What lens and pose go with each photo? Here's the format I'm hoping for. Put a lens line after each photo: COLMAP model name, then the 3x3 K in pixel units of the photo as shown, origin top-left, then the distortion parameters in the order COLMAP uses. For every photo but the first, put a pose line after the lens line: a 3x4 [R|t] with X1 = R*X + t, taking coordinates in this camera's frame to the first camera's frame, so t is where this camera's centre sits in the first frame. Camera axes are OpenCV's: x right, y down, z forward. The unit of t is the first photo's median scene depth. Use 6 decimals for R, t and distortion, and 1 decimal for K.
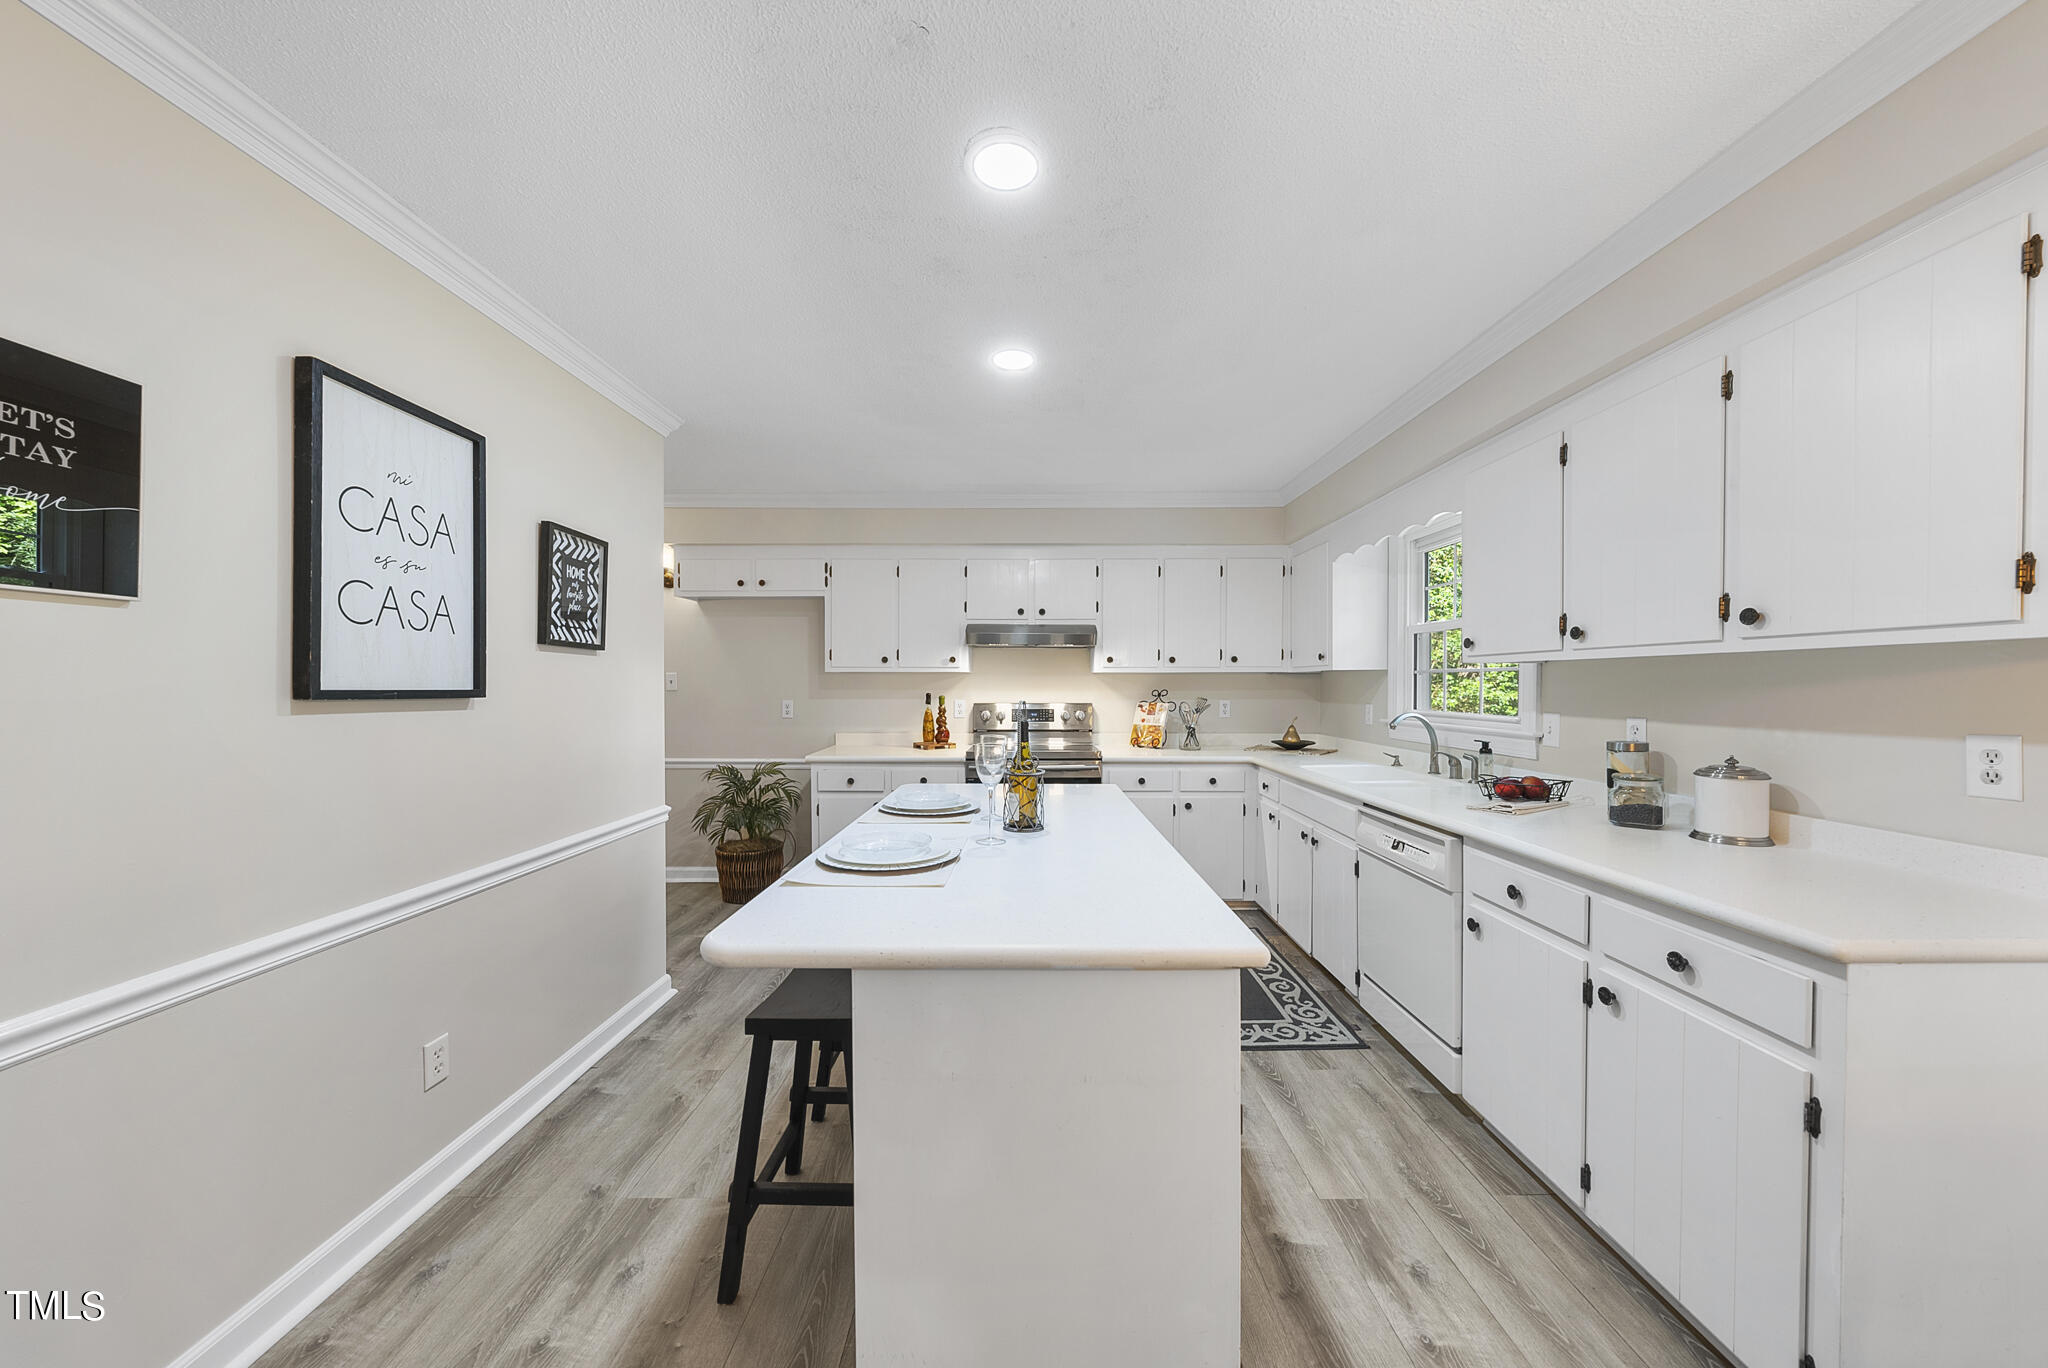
lens RADIAL K [[708.5, 0, 1021.7], [0, 708.5, 696.9], [0, 0, 1]] dist [-0.000198, 0.000049]
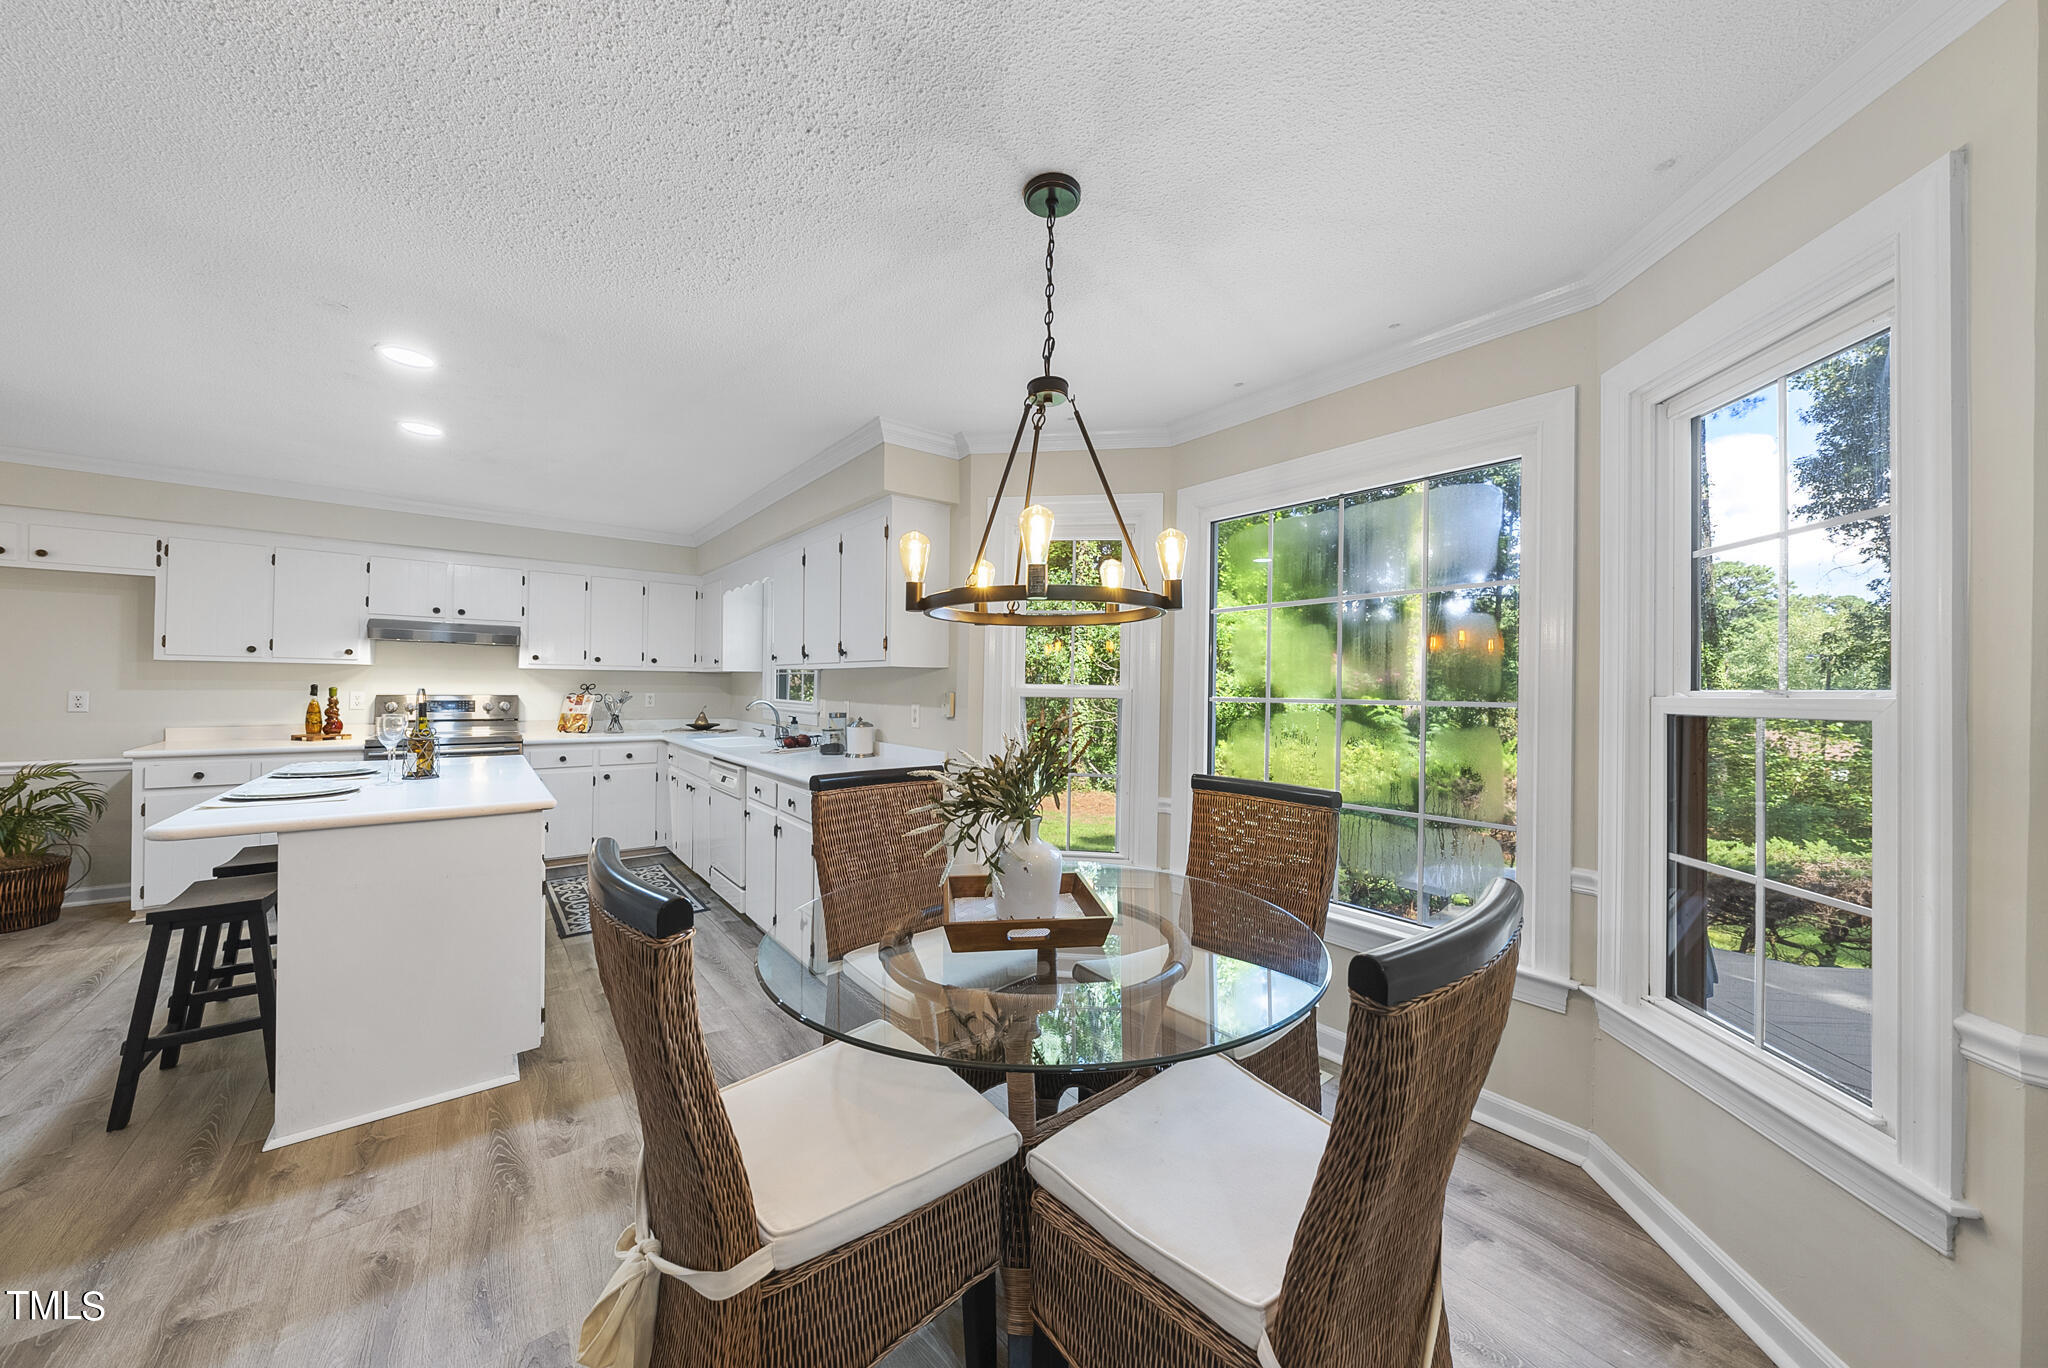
lens RADIAL K [[699.1, 0, 1024.9], [0, 699.1, 682.7], [0, 0, 1]] dist [-0.000729, 0.000194]
pose [[0.778151, 0.013536, 0.627931, 0.031452], [-0.002430, 0.999825, -0.018541, 0.008781], [-0.628073, 0.012902, 0.778048, -0.428400]]
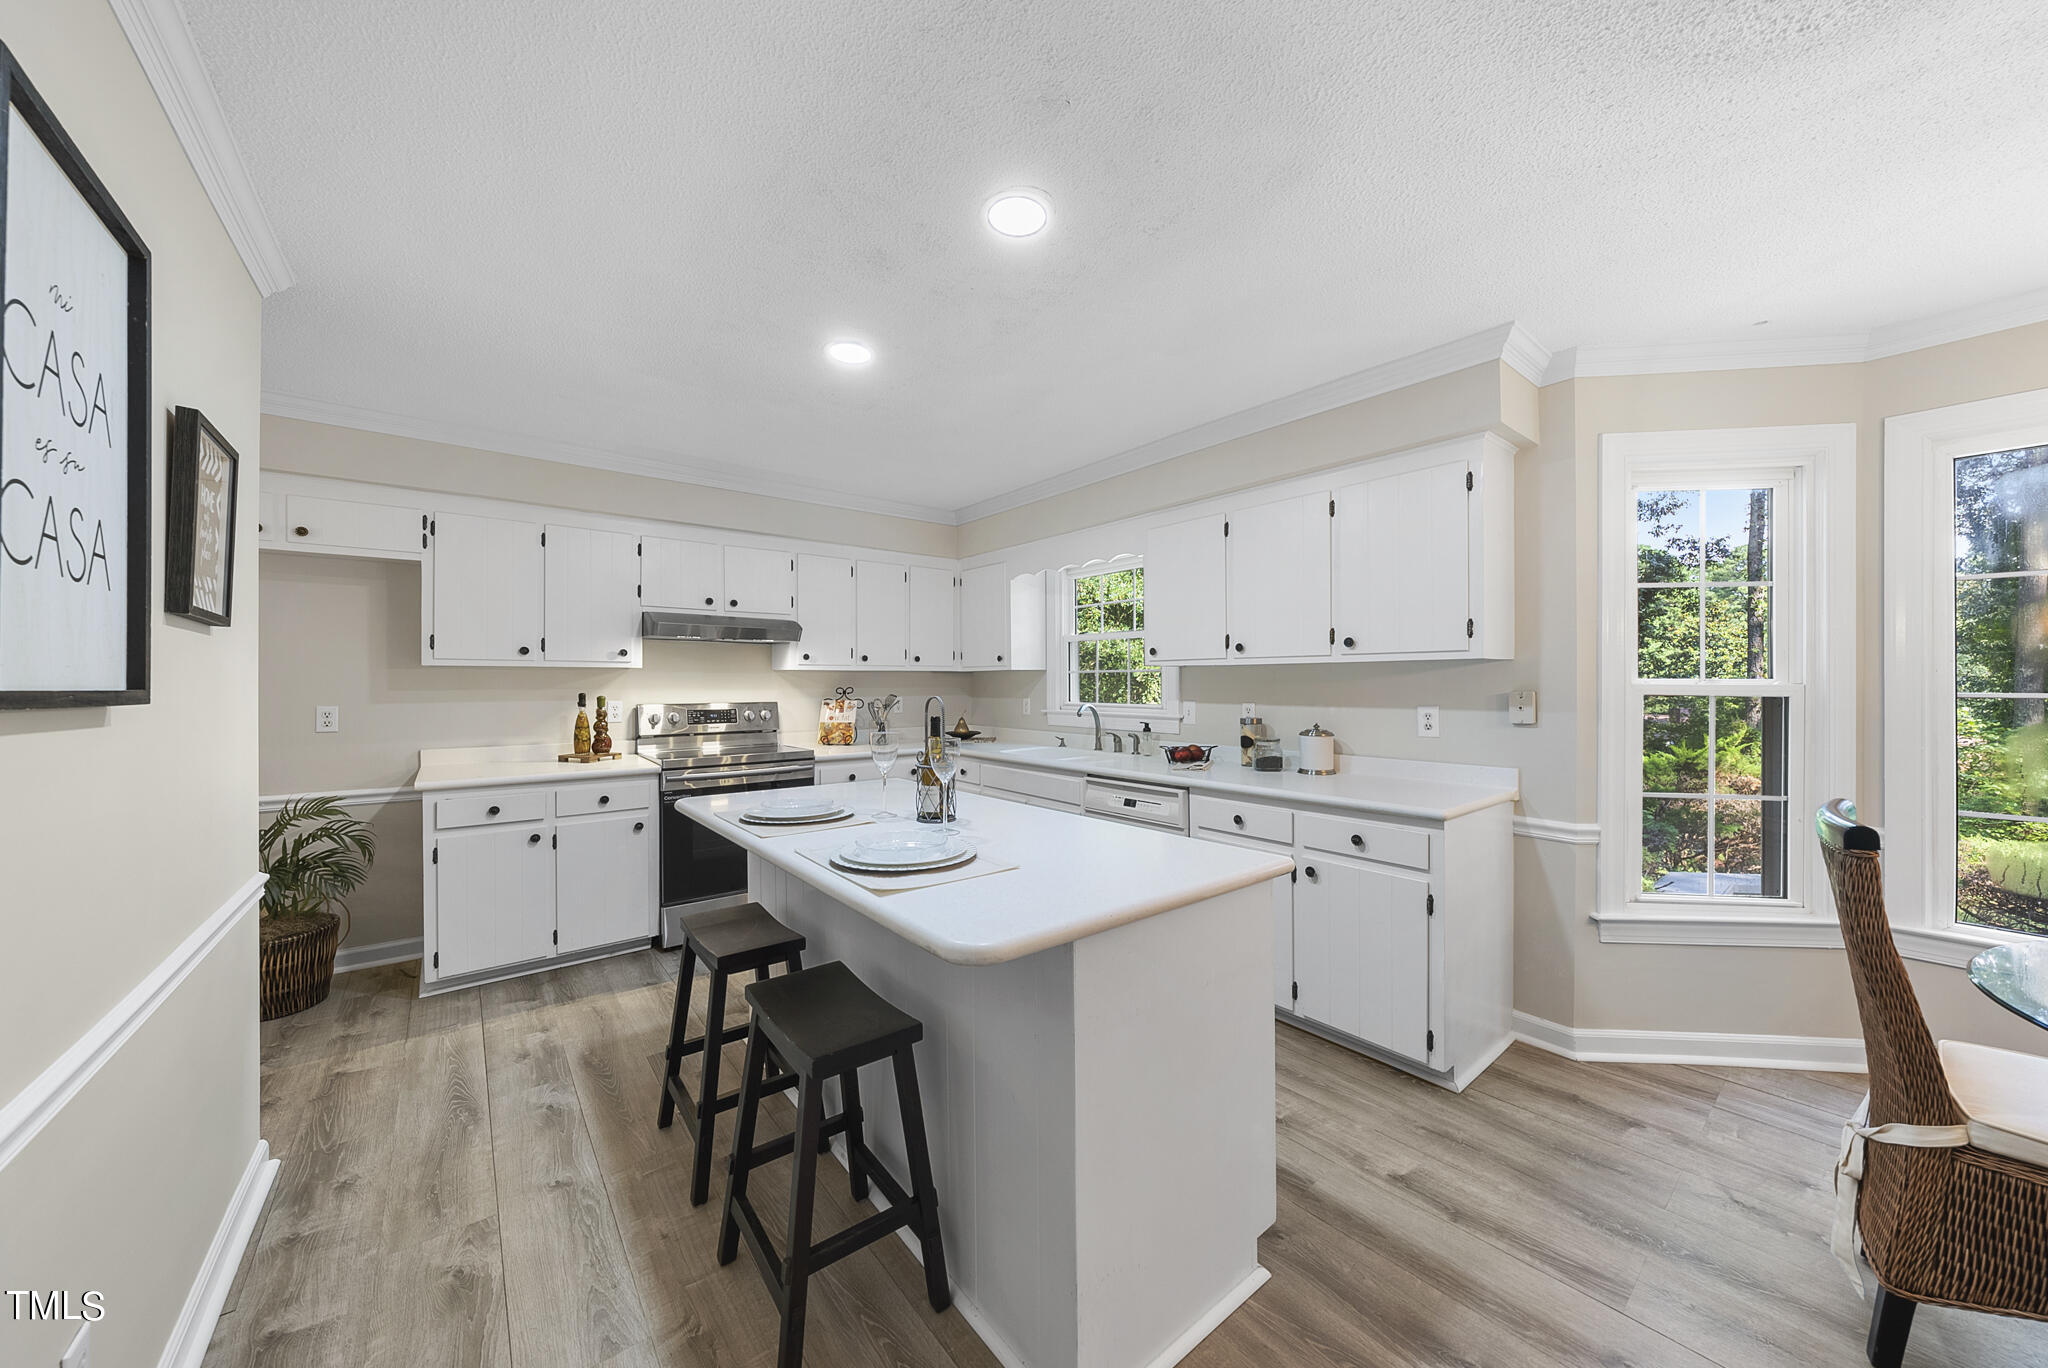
lens RADIAL K [[710.4, 0, 1024.0], [0, 710.4, 684.0], [0, 0, 1]] dist [-0.001679, 0.000012]
pose [[0.776795, -0.002778, 0.629747, -0.278053], [0.013005, 0.999848, -0.011631, 0.000266], [-0.629619, 0.017225, 0.776713, 0.054167]]
